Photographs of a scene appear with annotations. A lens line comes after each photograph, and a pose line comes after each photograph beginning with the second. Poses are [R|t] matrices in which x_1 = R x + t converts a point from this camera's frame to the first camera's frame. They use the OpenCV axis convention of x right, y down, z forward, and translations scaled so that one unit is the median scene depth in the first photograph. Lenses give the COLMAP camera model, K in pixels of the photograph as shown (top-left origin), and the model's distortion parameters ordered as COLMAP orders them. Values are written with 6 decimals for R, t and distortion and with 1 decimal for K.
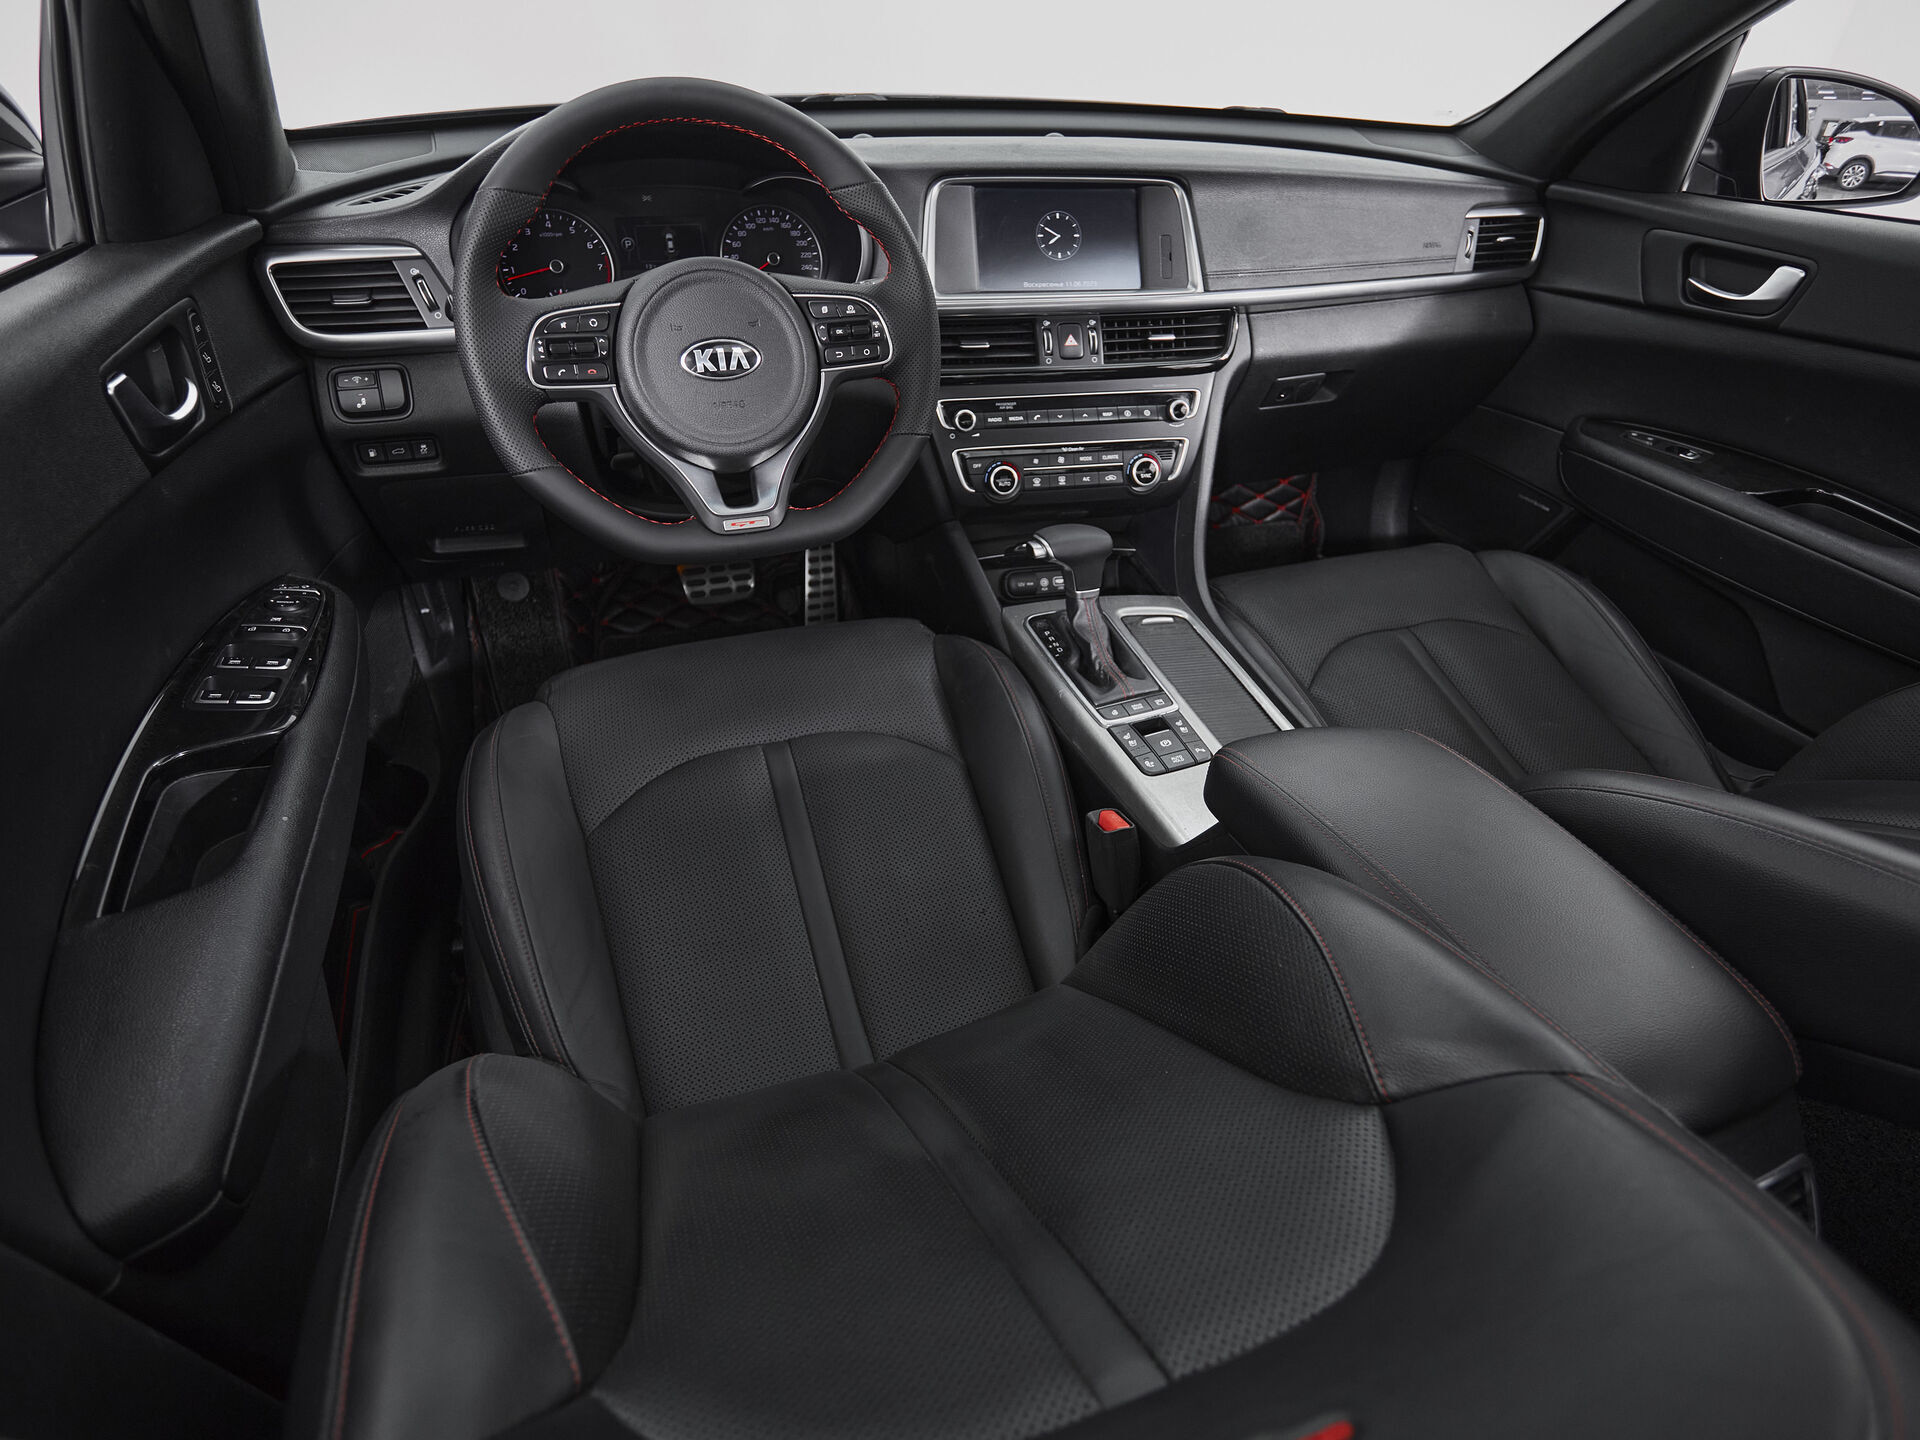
lens RADIAL K [[1043.9, 0, 986.8], [0, 1043.9, 713.6], [0, 0, 1]] dist [-0.001434, -0.000201]
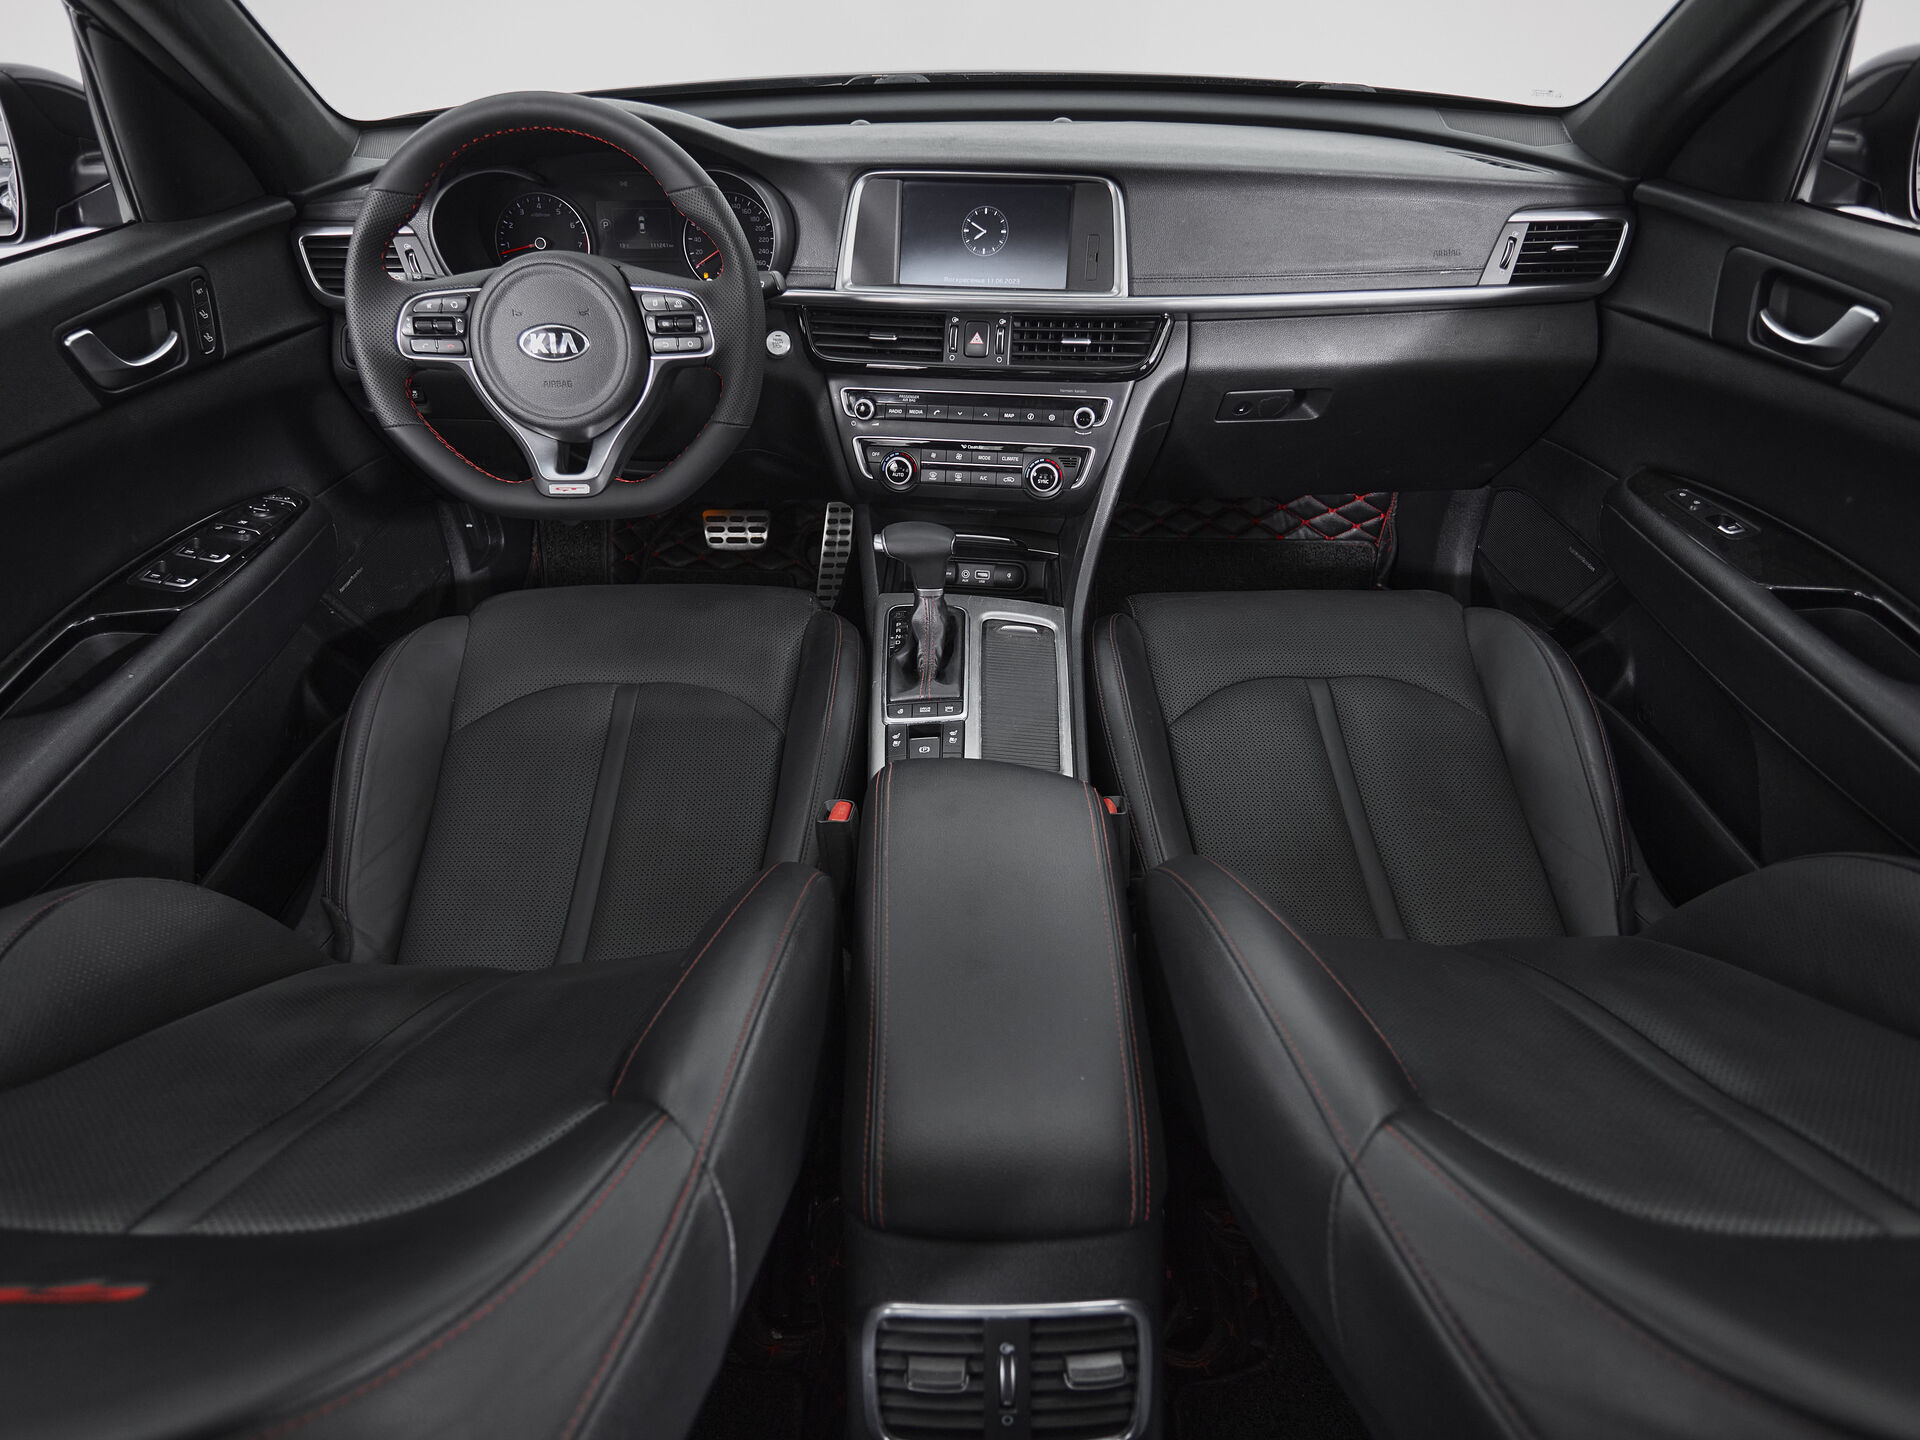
lens RADIAL K [[1044.3, 0, 943.2], [0, 1044.3, 716.3], [0, 0, 1]] dist [-0.000303, 0.000393]
pose [[0.936385, 0.179924, -0.301347, 0.412009], [-0.165203, 0.983489, 0.073868, -0.068922], [0.309662, -0.019386, 0.950649, 0.030608]]
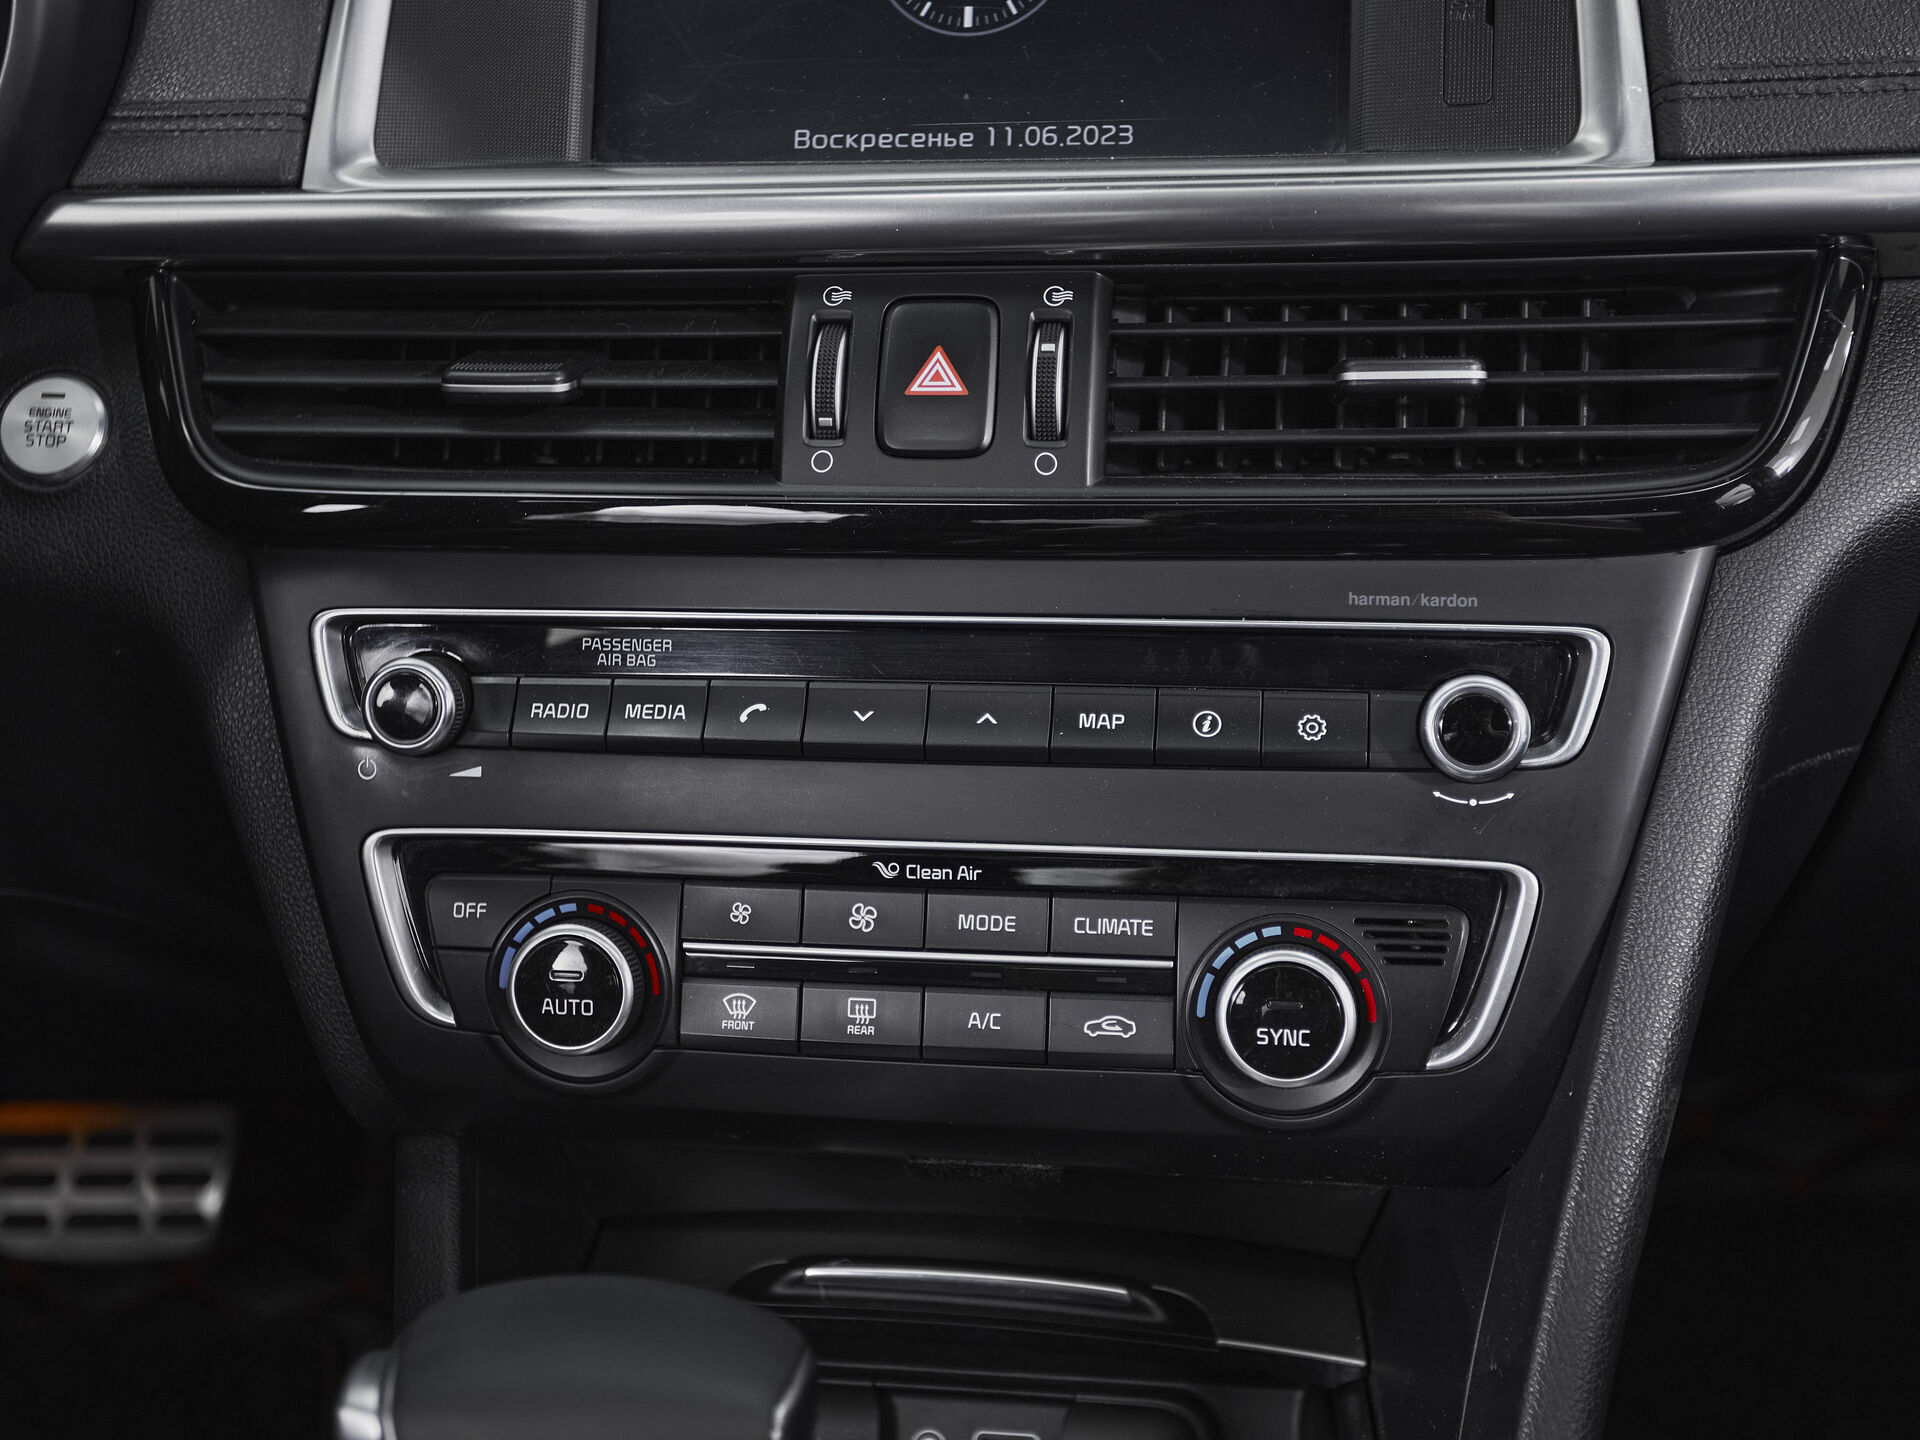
lens RADIAL K [[2433.4, 0, 900.8], [0, 2433.4, 724.6], [0, 0, 1]] dist [0.035862, 0.031872]
pose [[0.925358, 0.067729, -0.372994, 0.259199], [-0.161441, 0.960637, -0.226084, -0.174097], [0.342999, 0.269425, 0.899868, 0.565298]]
